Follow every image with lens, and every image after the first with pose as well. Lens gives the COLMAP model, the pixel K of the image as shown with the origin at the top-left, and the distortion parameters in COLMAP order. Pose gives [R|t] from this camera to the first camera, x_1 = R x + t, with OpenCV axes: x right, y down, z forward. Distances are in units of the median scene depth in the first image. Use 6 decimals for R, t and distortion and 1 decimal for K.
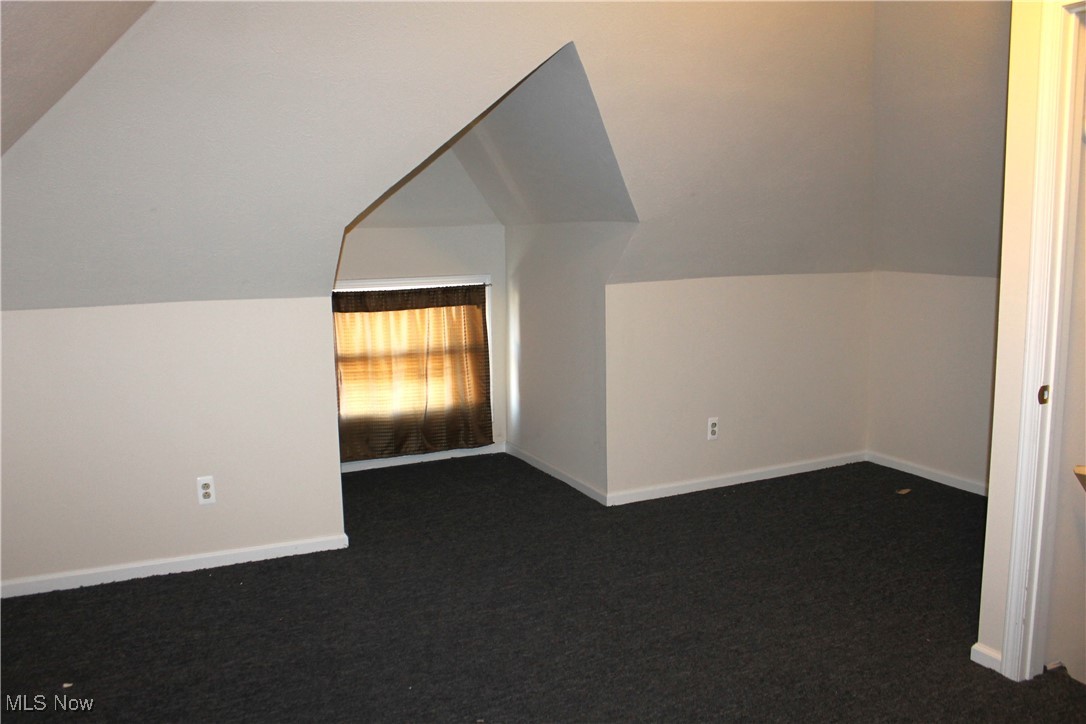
lens RADIAL K [[926.5, 0, 543.0], [0, 926.5, 362.0], [0, 0, 1]] dist [-0.160350, 0.131339]
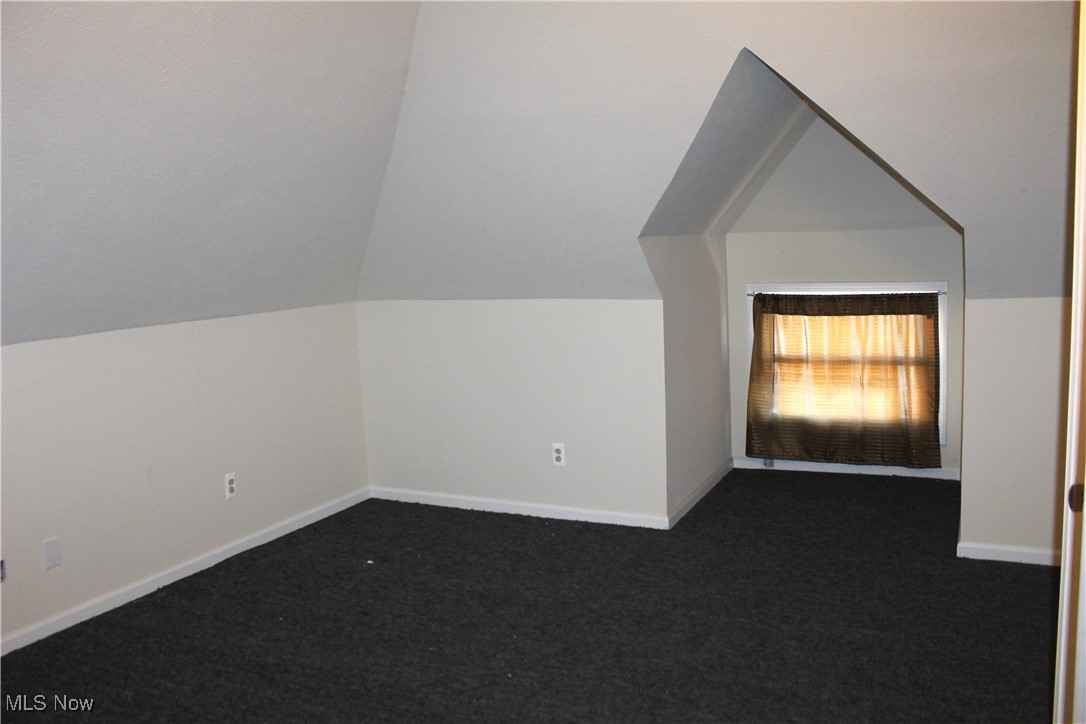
lens RADIAL K [[926.5, 0, 543.0], [0, 926.5, 362.0], [0, 0, 1]] dist [-0.160350, 0.131339]
pose [[0.619730, 0.091733, -0.779436, 0.413341], [-0.079696, 0.995367, 0.053780, -0.034142], [0.780758, 0.028789, 0.624170, 0.148925]]
